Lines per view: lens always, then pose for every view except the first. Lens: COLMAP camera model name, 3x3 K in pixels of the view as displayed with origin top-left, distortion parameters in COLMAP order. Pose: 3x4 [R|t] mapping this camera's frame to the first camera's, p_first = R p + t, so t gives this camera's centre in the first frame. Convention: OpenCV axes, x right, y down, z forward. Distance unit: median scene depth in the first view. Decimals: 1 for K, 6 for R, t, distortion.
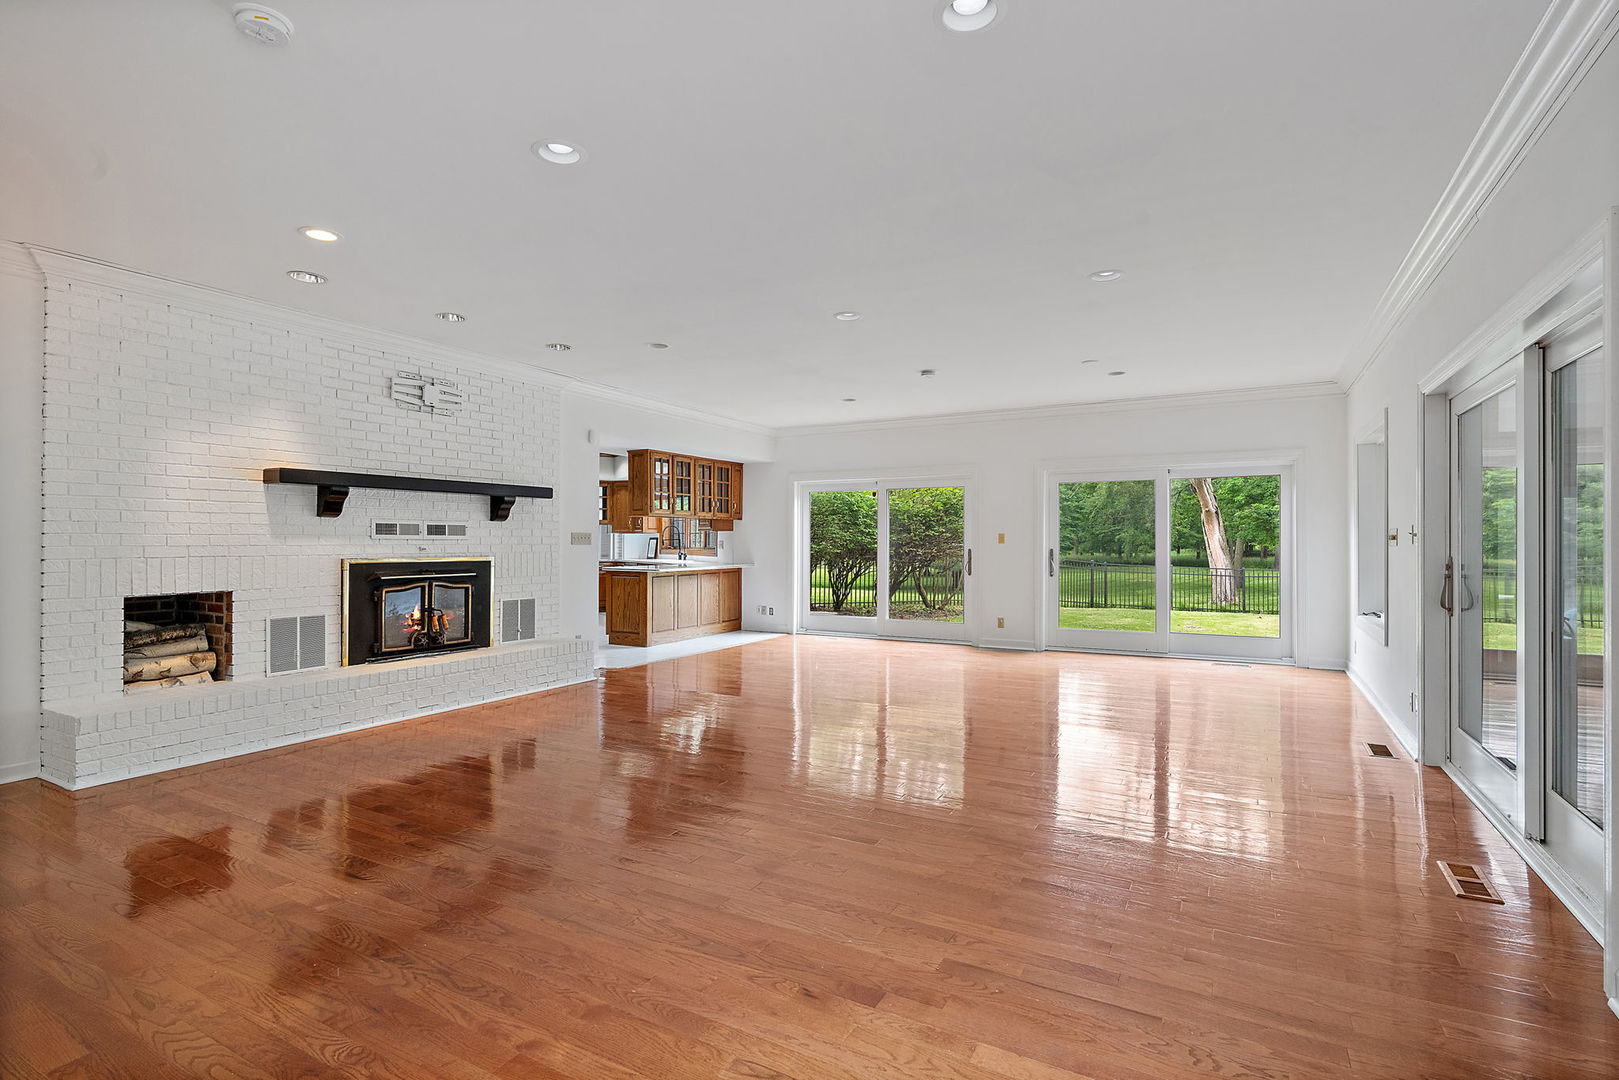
lens RADIAL K [[755.6, 0, 809.5], [0, 755.6, 540.0], [0, 0, 1]] dist [-0.002156, -0.000158]
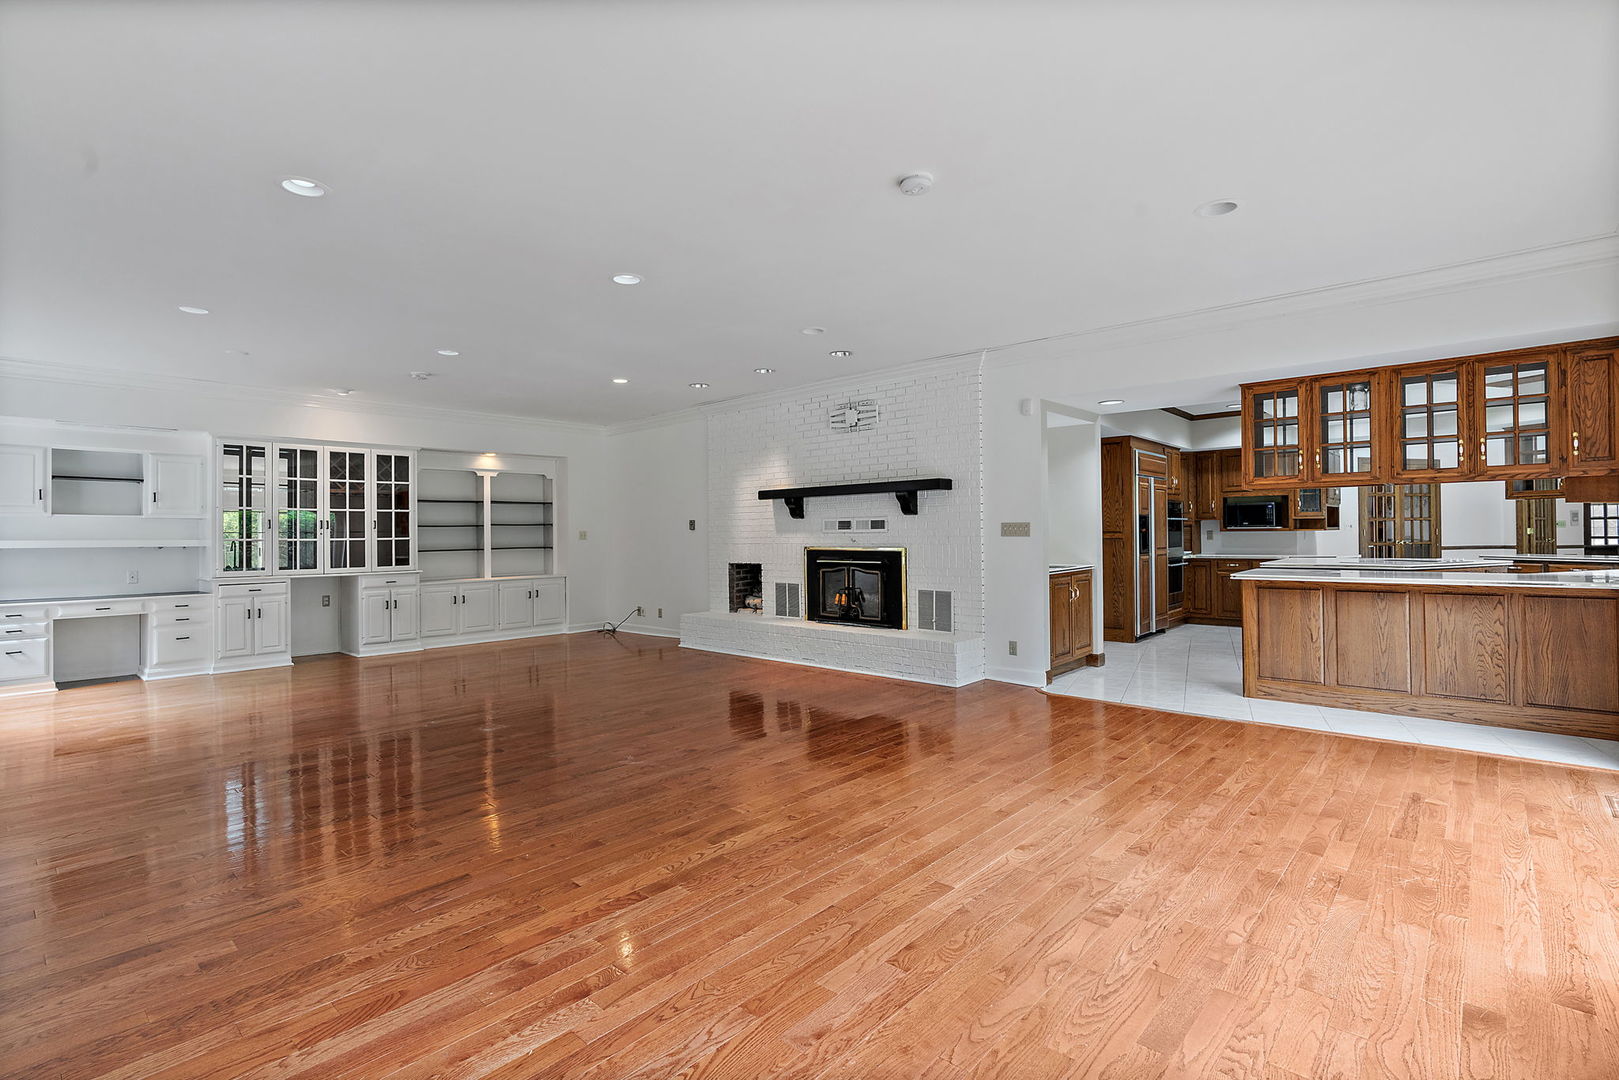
lens RADIAL K [[755.6, 0, 809.5], [0, 755.6, 540.0], [0, 0, 1]] dist [-0.002156, -0.000158]
pose [[-0.209897, 0.004631, -0.977713, 0.717432], [0.009753, 0.999949, 0.002642, 0.007266], [0.977675, -0.008981, -0.209931, 1.159457]]
